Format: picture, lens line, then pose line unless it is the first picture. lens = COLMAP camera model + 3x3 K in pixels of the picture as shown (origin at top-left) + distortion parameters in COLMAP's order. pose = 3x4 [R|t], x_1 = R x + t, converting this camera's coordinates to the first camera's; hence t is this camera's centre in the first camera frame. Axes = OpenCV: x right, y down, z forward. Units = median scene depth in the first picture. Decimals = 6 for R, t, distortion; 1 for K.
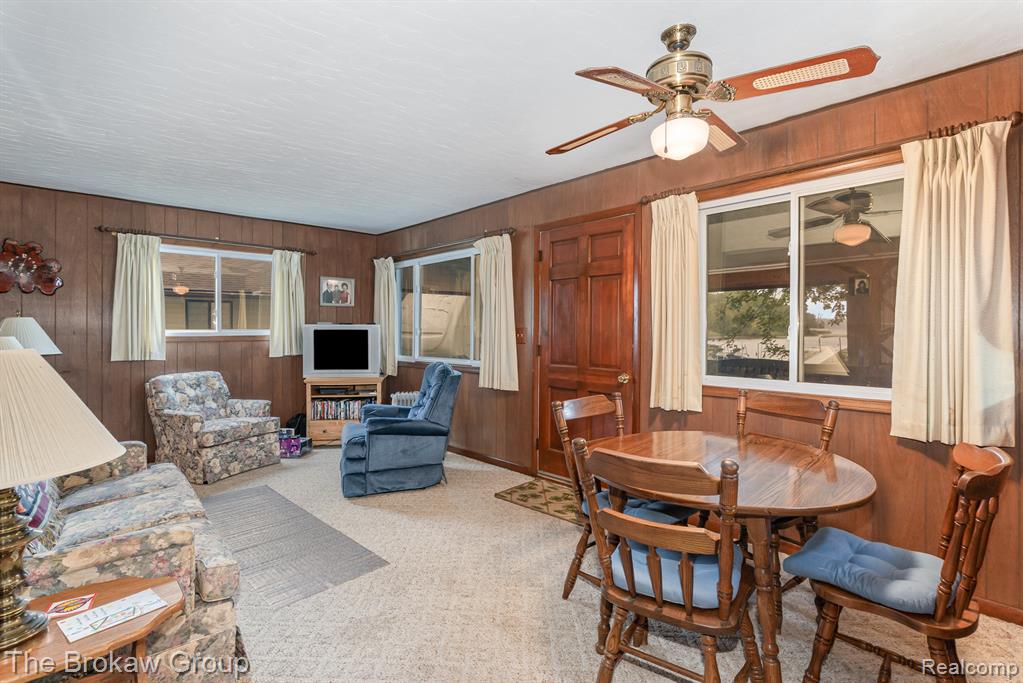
lens RADIAL K [[496.1, 0, 504.4], [0, 496.1, 333.6], [0, 0, 1]] dist [0.004279, -0.001057]
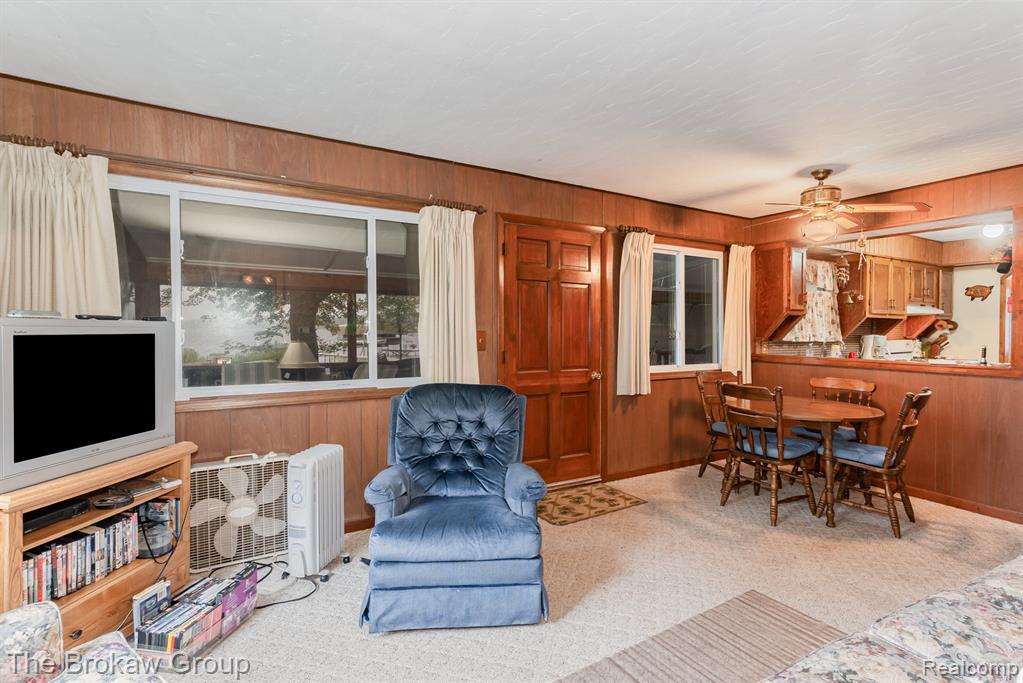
lens RADIAL K [[496.1, 0, 512.8], [0, 496.1, 343.1], [0, 0, 1]] dist [0.004279, -0.001057]
pose [[0.218763, -0.019800, 0.975577, -0.885168], [0.004727, 0.999804, 0.019232, -0.008328], [-0.975767, 0.000404, 0.218813, 0.896264]]
